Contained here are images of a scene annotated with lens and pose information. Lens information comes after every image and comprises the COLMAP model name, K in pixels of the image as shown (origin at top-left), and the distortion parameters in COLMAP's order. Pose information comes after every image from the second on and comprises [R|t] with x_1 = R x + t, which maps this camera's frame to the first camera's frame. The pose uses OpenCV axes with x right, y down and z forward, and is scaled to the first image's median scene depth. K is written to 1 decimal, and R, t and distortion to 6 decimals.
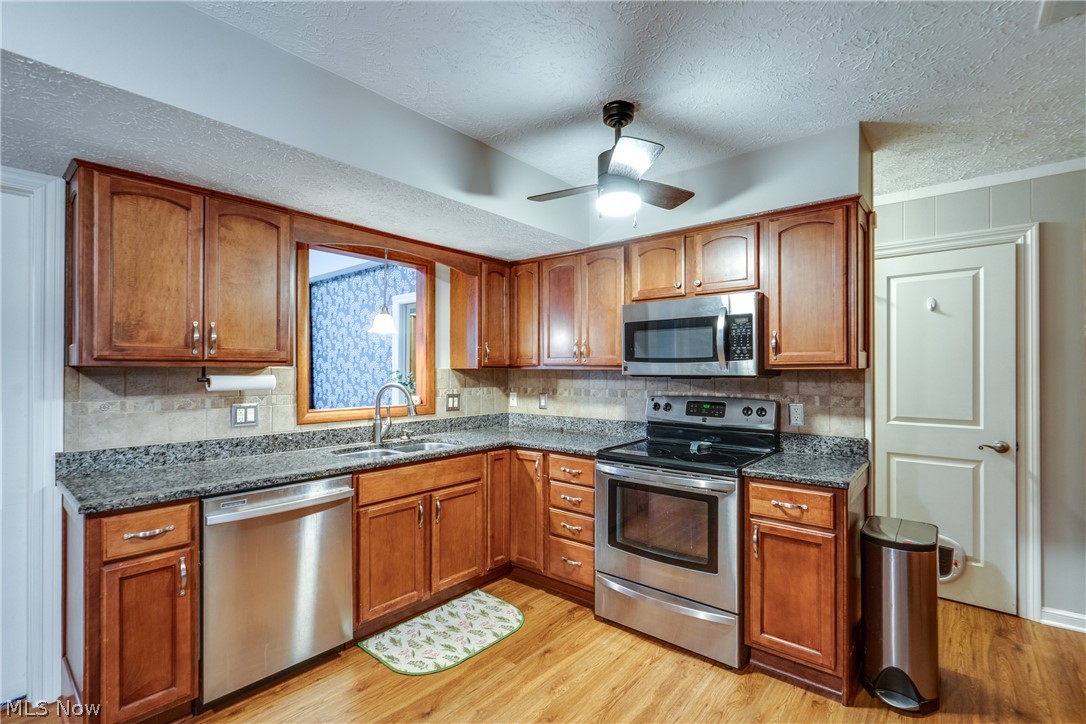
lens RADIAL K [[495.0, 0, 542.3], [0, 495.0, 368.7], [0, 0, 1]] dist [-0.003739, 0.000254]
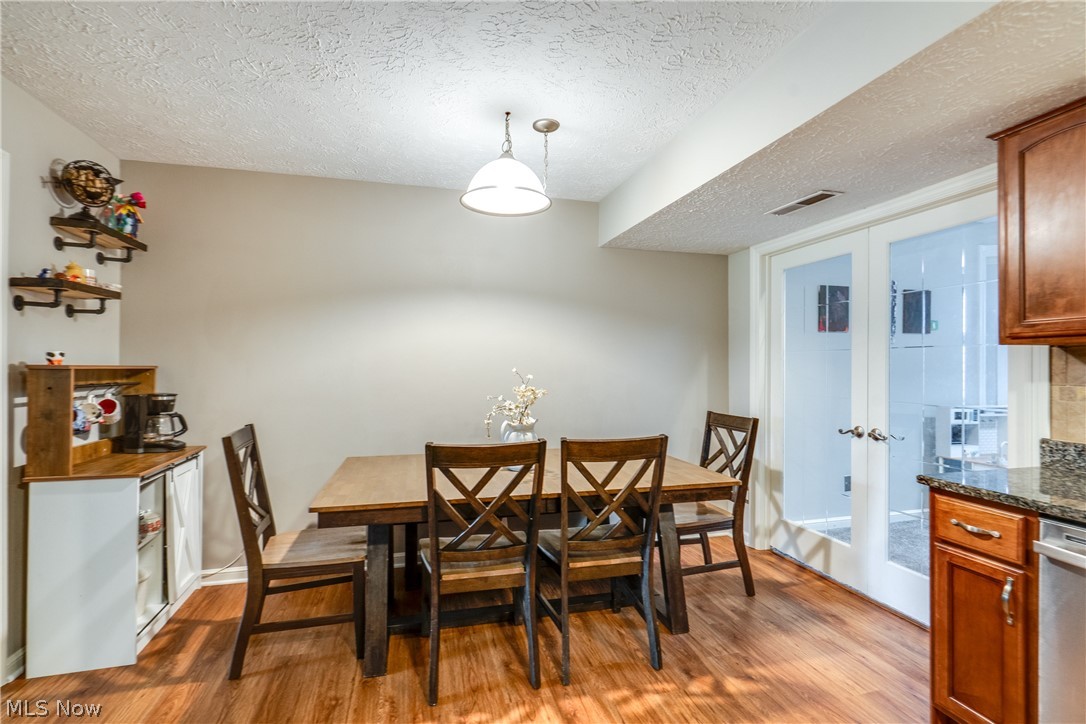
lens RADIAL K [[486.4, 0, 543.0], [0, 486.4, 362.0], [0, 0, 1]] dist [-0.002853, 0.000335]
pose [[-0.567742, -0.007734, -0.823170, 0.312134], [0.001510, 0.999944, -0.010436, 0.031220], [0.823205, -0.007168, -0.567699, 0.710793]]
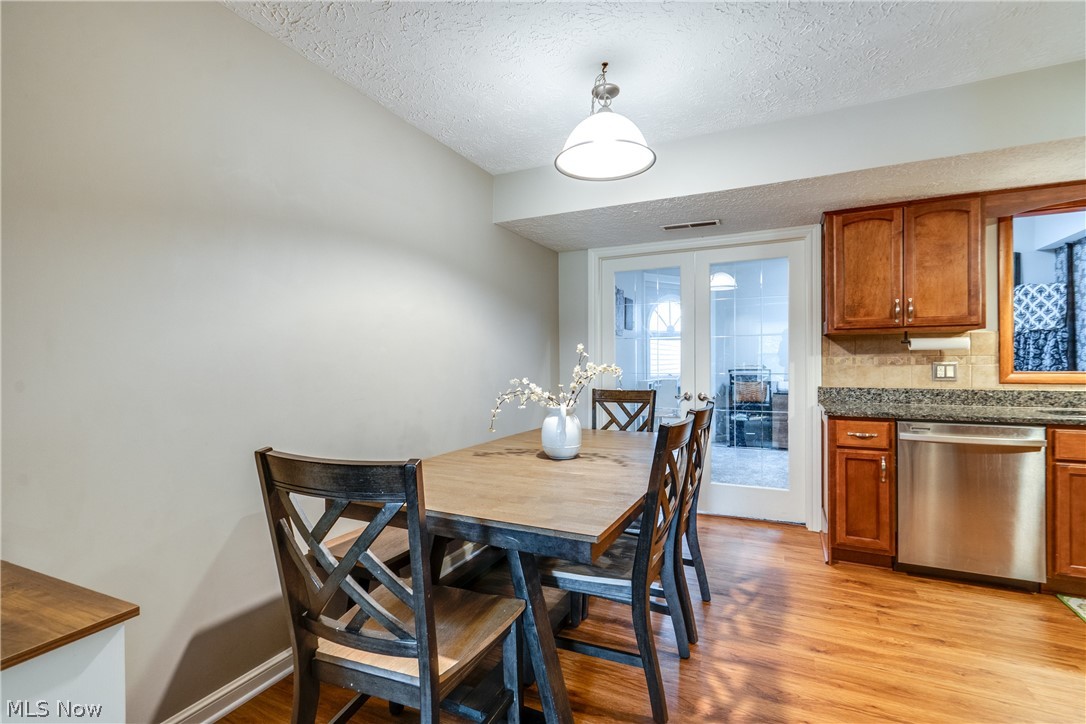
lens RADIAL K [[486.4, 0, 543.0], [0, 486.4, 362.0], [0, 0, 1]] dist [-0.002853, 0.000335]
pose [[0.240821, 0.001303, -0.970569, 0.394424], [0.011532, 0.999925, 0.004203, 0.065071], [0.970501, -0.012204, 0.240788, -0.309121]]
